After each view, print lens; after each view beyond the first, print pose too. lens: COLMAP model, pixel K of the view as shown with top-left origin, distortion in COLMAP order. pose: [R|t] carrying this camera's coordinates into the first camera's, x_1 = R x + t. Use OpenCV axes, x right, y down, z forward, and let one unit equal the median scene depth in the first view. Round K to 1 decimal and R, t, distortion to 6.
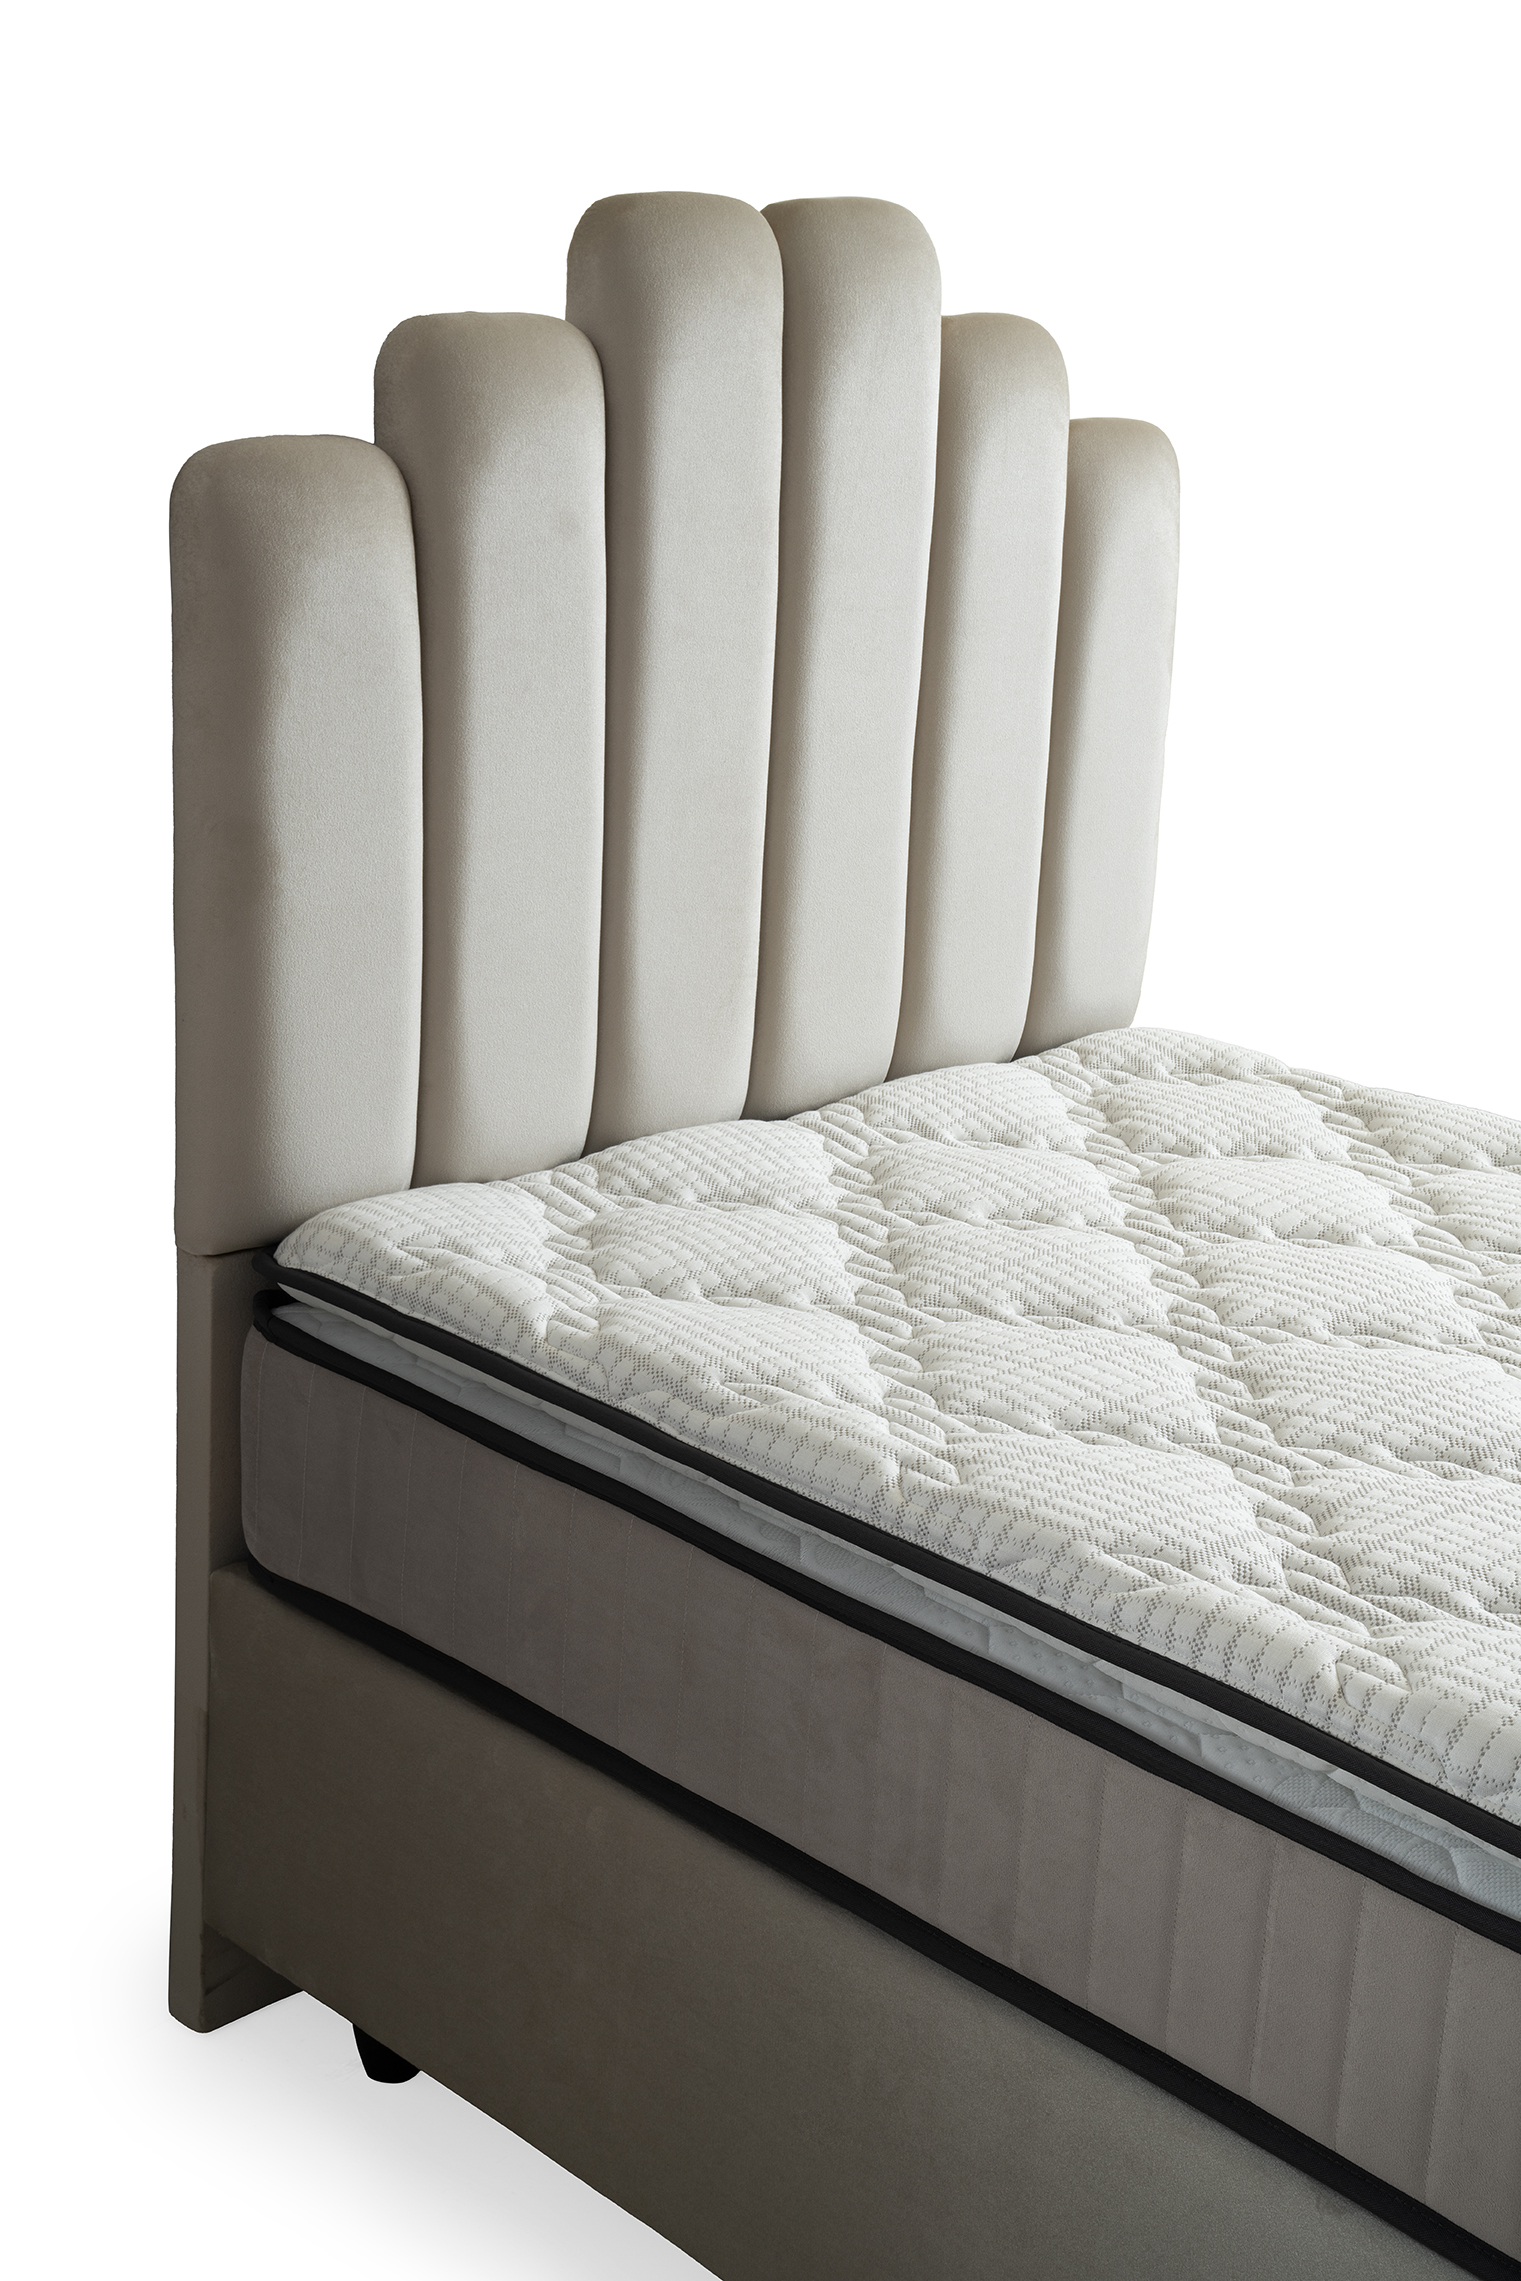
lens RADIAL K [[3232.9, 0, 743.6], [0, 3232.9, 1139.3], [0, 0, 1]] dist [0.199025, 0.000000]
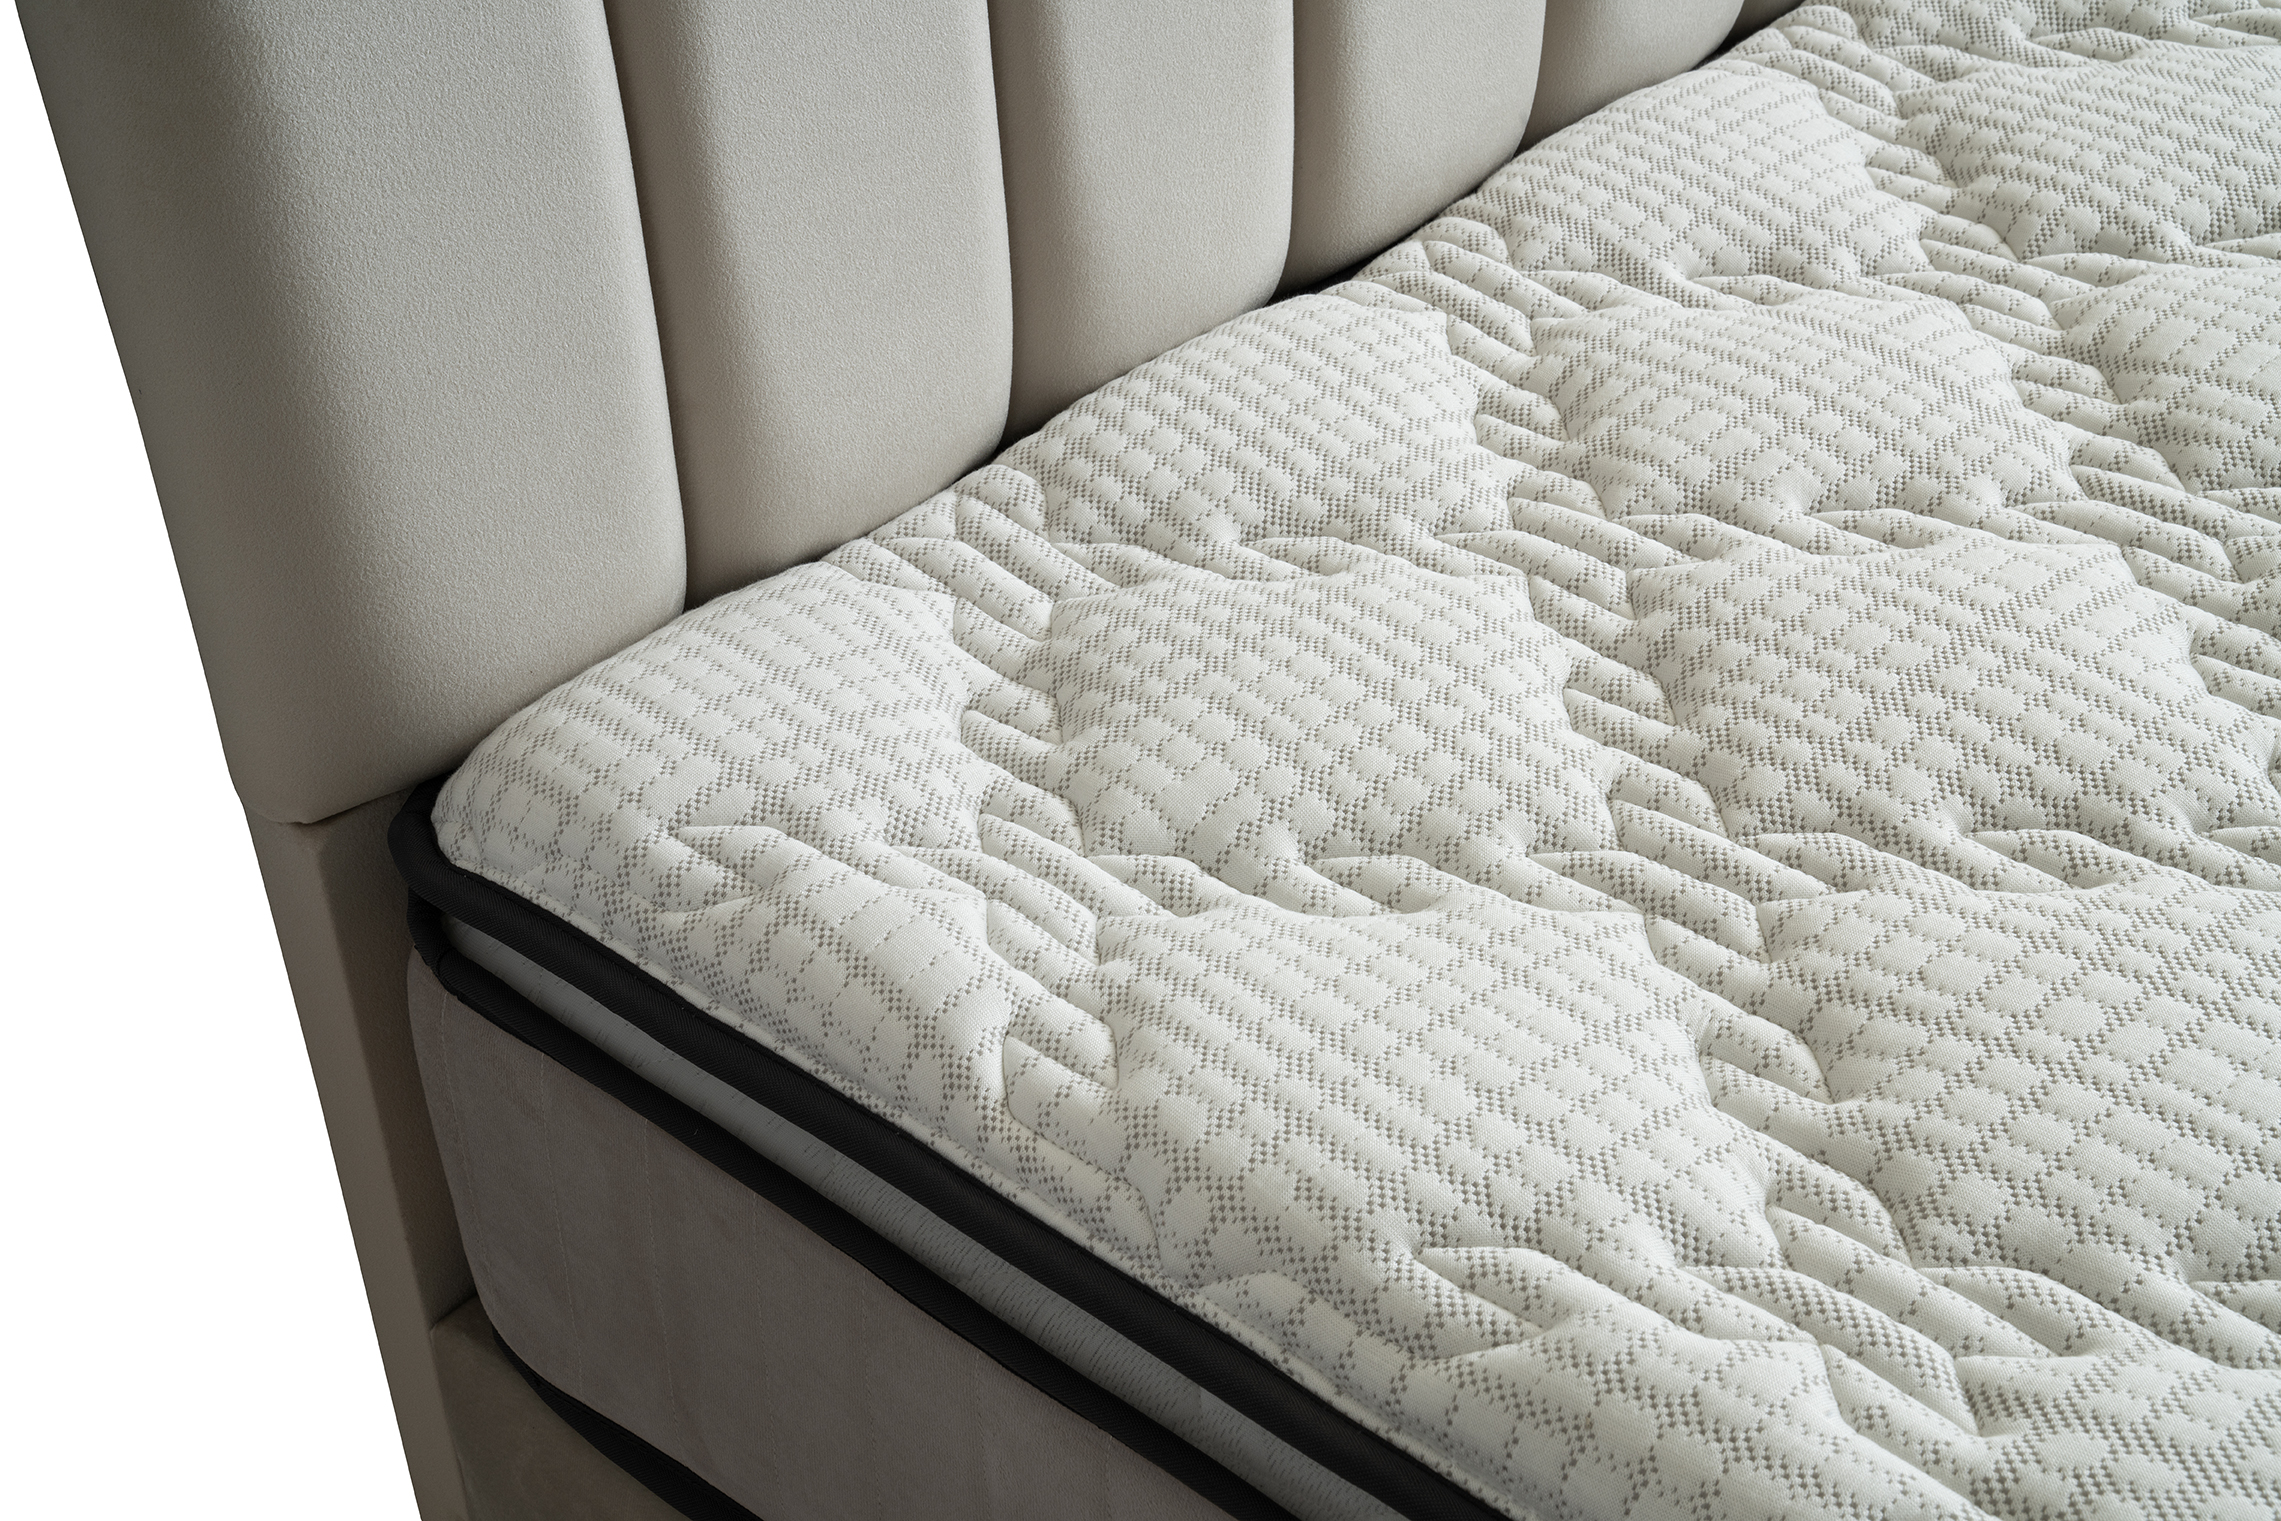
lens RADIAL K [[3232.9, 0, 1158.1], [0, 3232.9, 767.0], [0, 0, 1]] dist [0.199025, 0.000000]
pose [[0.993264, -0.113856, -0.021529, -0.021661], [0.114929, 0.944345, 0.308227, -0.114242], [-0.014763, -0.308625, 0.951069, 0.523450]]
